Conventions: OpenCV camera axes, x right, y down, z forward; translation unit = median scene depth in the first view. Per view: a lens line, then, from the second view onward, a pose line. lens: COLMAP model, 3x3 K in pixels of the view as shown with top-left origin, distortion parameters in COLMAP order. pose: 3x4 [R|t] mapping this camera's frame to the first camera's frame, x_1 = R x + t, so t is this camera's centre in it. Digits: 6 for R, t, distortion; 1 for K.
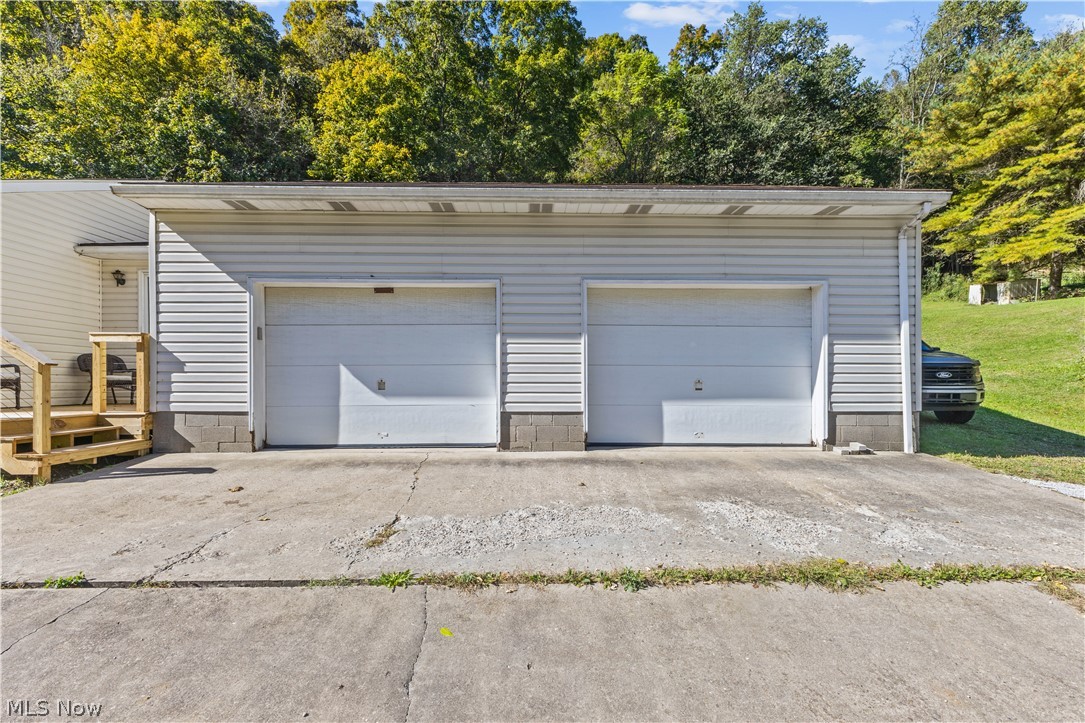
lens RADIAL K [[495.9, 0, 529.1], [0, 495.9, 377.4], [0, 0, 1]] dist [0.004623, -0.000356]
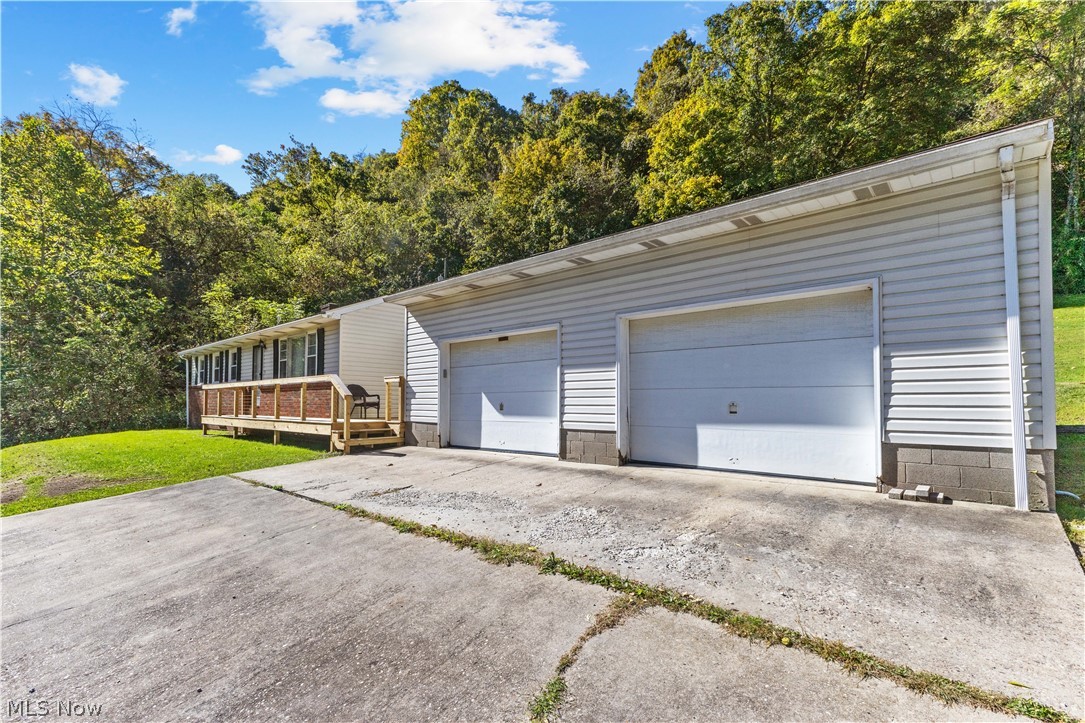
lens RADIAL K [[495.9, 0, 529.1], [0, 495.9, 377.4], [0, 0, 1]] dist [0.004623, -0.000356]
pose [[0.724329, -0.036157, -0.688505, 0.722015], [0.005265, 0.998885, -0.046918, -0.000674], [0.689434, 0.030359, 0.723712, 0.040723]]
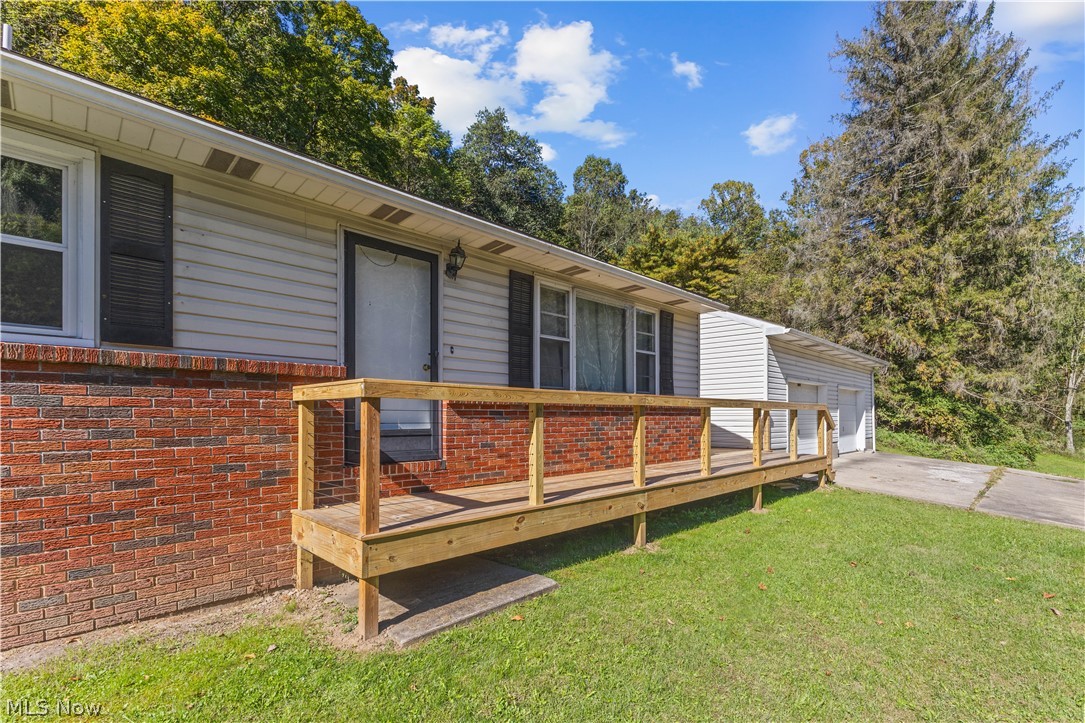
lens RADIAL K [[509.8, 0, 542.3], [0, 509.8, 409.8], [0, 0, 1]] dist [-0.000331, -0.000224]
pose [[0.698588, 0.001176, 0.715523, -2.249950], [-0.002591, 0.999996, 0.000886, -0.071228], [-0.715519, -0.002472, 0.698589, 0.286611]]
